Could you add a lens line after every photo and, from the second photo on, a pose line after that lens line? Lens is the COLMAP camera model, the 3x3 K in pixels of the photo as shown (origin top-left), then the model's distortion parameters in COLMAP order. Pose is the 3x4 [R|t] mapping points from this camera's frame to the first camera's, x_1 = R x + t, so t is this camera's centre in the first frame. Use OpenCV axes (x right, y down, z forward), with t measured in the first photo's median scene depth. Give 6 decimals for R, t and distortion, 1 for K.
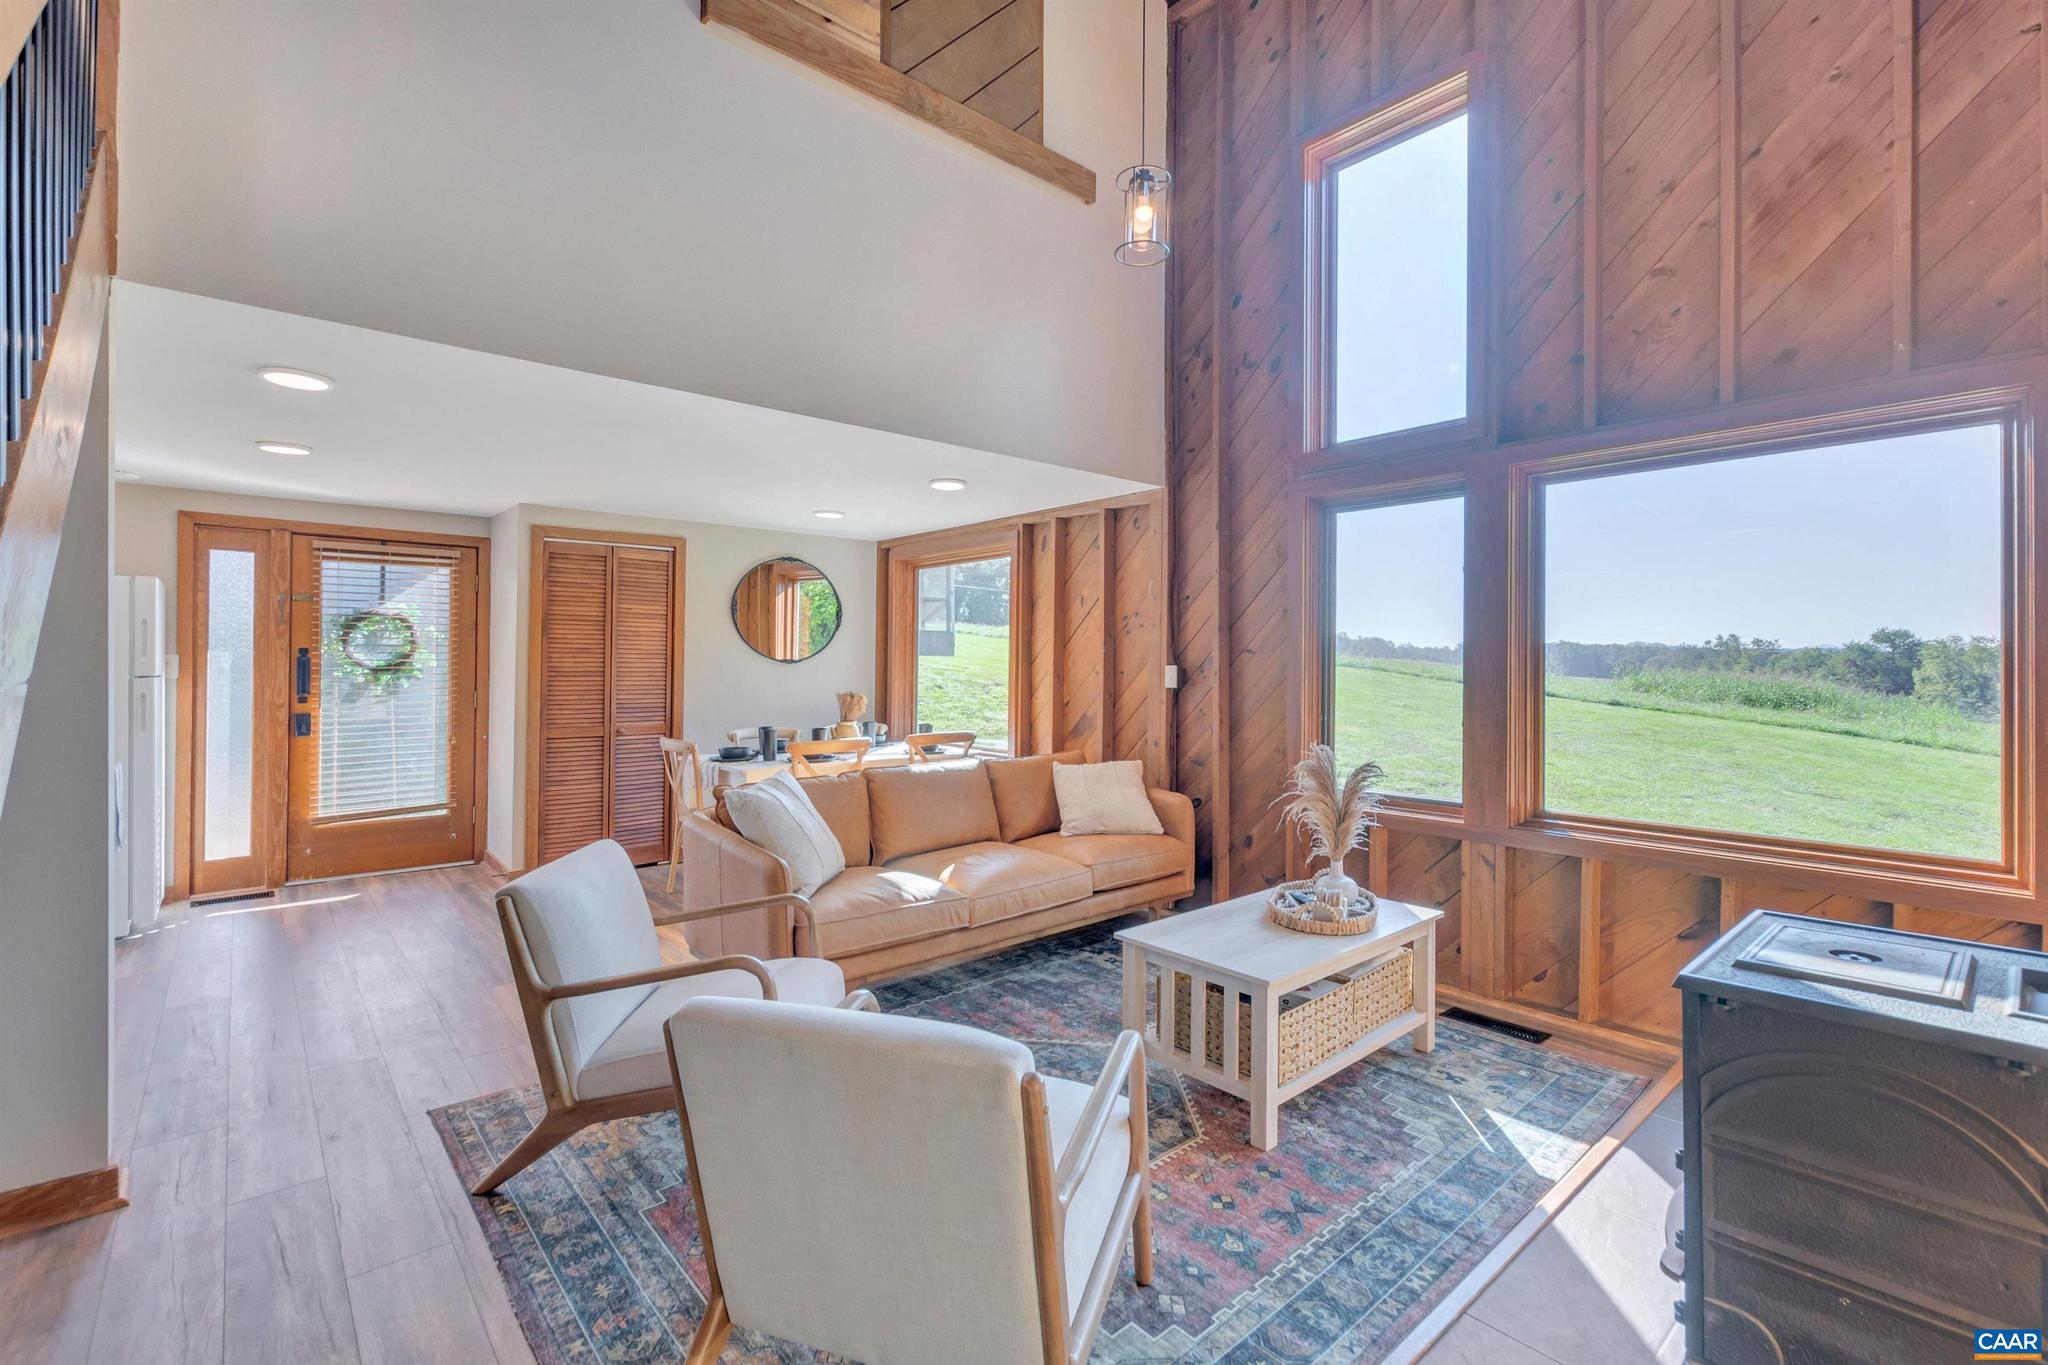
lens RADIAL K [[917.5, 0, 1041.7], [0, 917.5, 658.1], [0, 0, 1]] dist [0.010456, -0.011590]
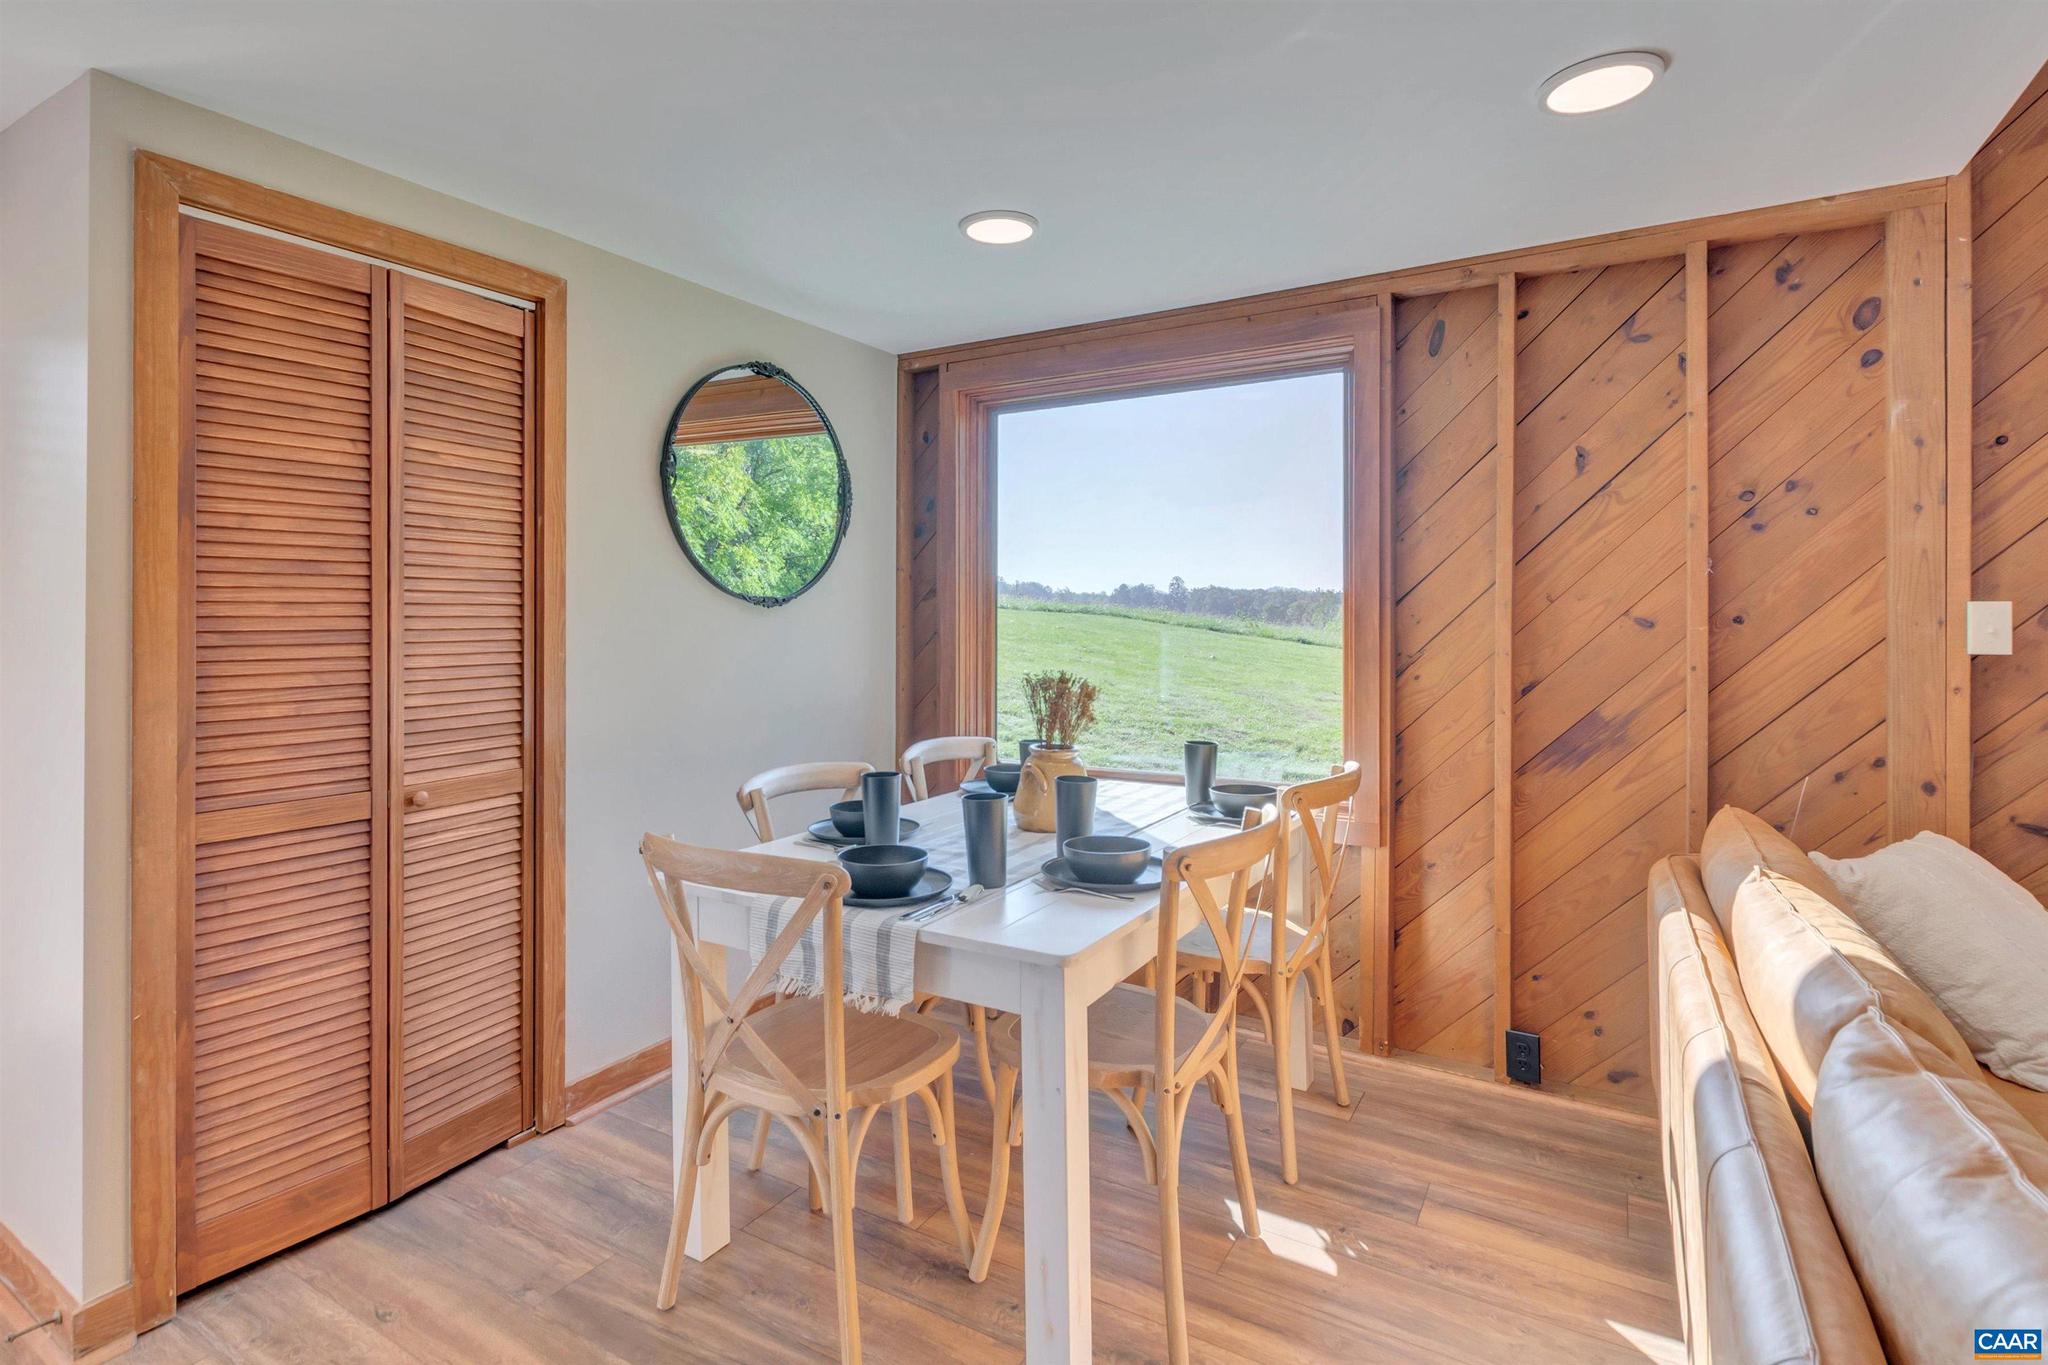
lens RADIAL K [[1042.2, 0, 943.7], [0, 1042.2, 618.5], [0, 0, 1]] dist [-0.002004, -0.000038]
pose [[0.962960, -0.008703, 0.269503, -0.773538], [0.005510, 0.999905, 0.012600, 0.013146], [-0.269587, -0.010648, 0.962917, 1.175201]]
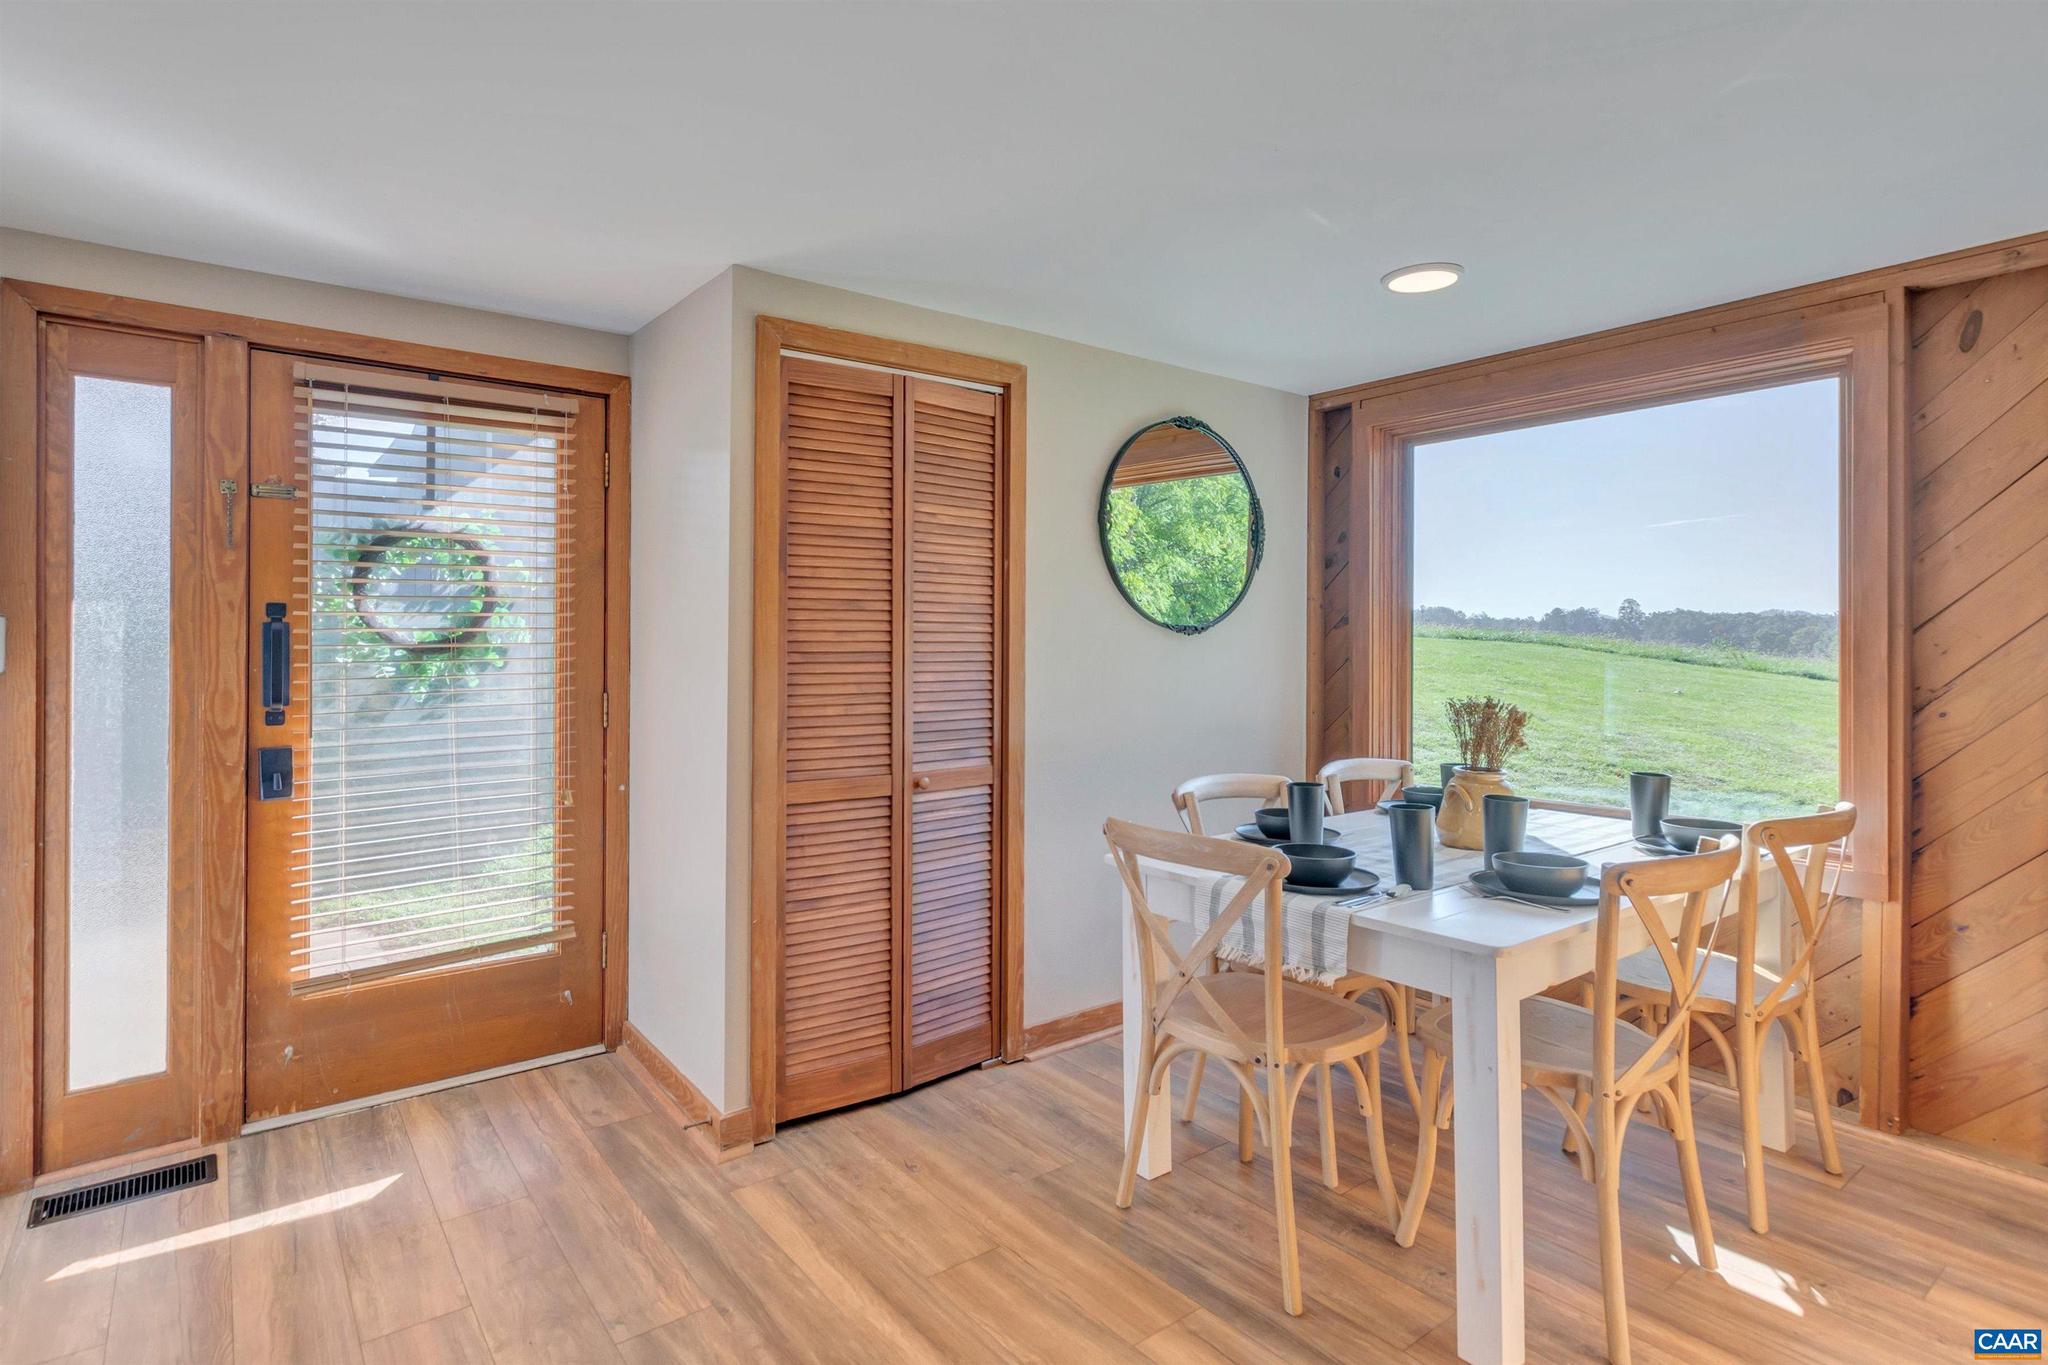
lens RADIAL K [[1025.9, 0, 915.5], [0, 1025.9, 637.3], [0, 0, 1]] dist [0.002268, -0.001258]
pose [[0.993404, -0.004448, -0.114580, -0.839726], [0.004822, 0.999984, 0.002988, 0.011846], [0.114565, -0.003520, 0.993410, 1.037307]]
